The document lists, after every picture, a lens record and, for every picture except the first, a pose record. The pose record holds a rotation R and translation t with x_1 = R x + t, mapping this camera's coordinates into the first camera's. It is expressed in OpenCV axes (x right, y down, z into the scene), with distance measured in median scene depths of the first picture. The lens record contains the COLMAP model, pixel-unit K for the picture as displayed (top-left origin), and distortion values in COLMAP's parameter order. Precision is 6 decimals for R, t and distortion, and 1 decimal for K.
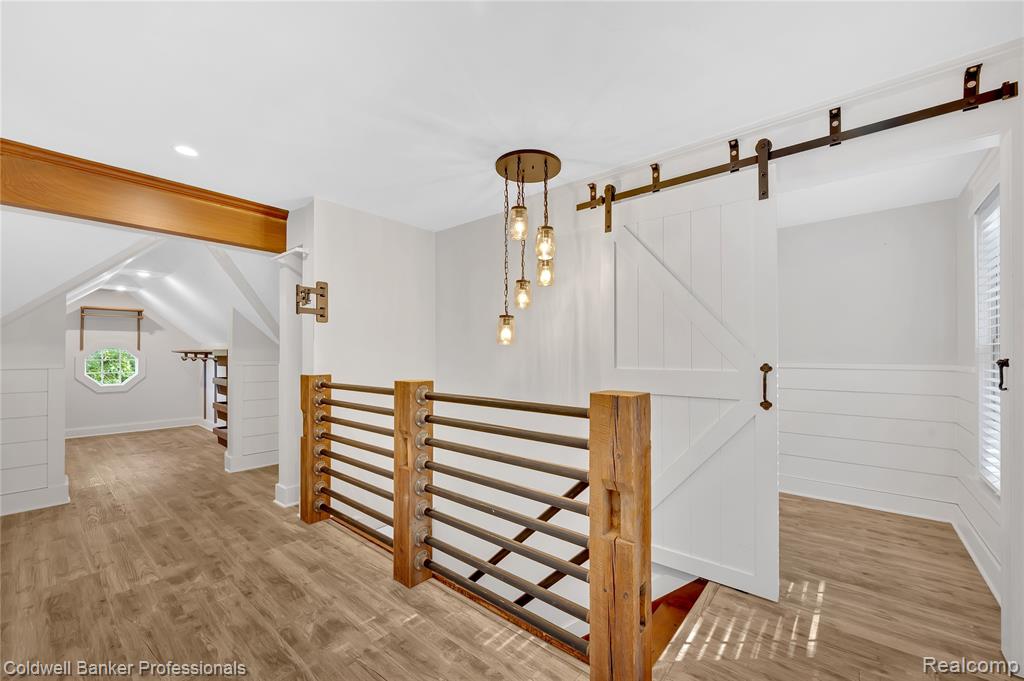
lens RADIAL K [[403.7, 0, 512.1], [0, 403.7, 349.7], [0, 0, 1]] dist [0.002377, 0.000118]
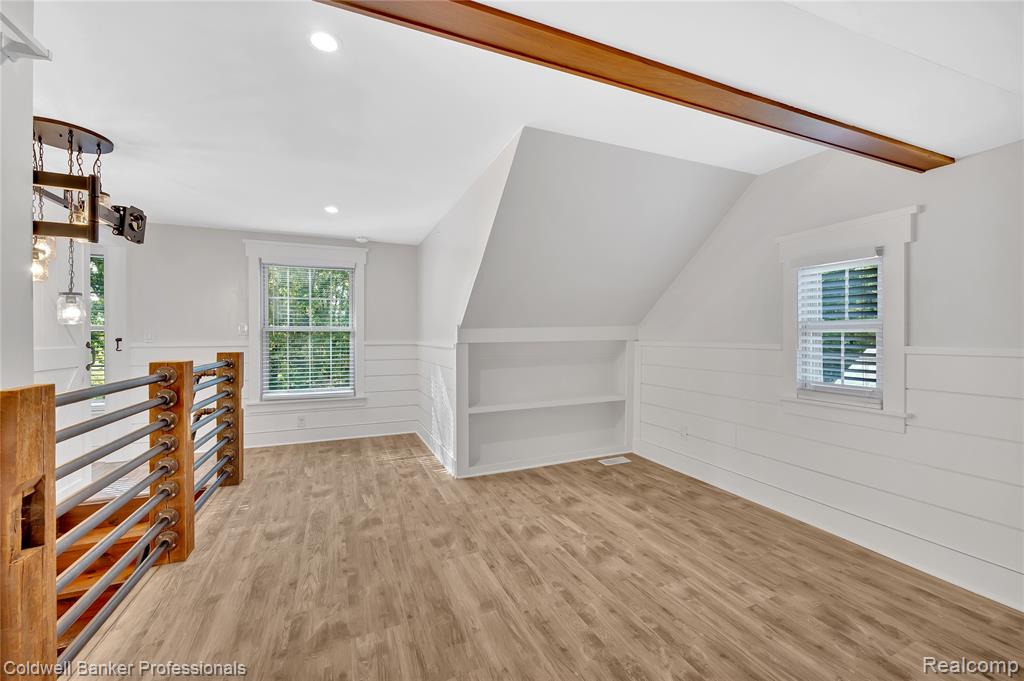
lens RADIAL K [[403.7, 0, 511.0], [0, 403.7, 339.8], [0, 0, 1]] dist [0.002377, 0.000118]
pose [[-0.892290, 0.002658, 0.451455, -1.570780], [0.002397, 0.999996, -0.001152, 0.032078], [-0.451456, 0.000054, -0.892293, 1.648117]]
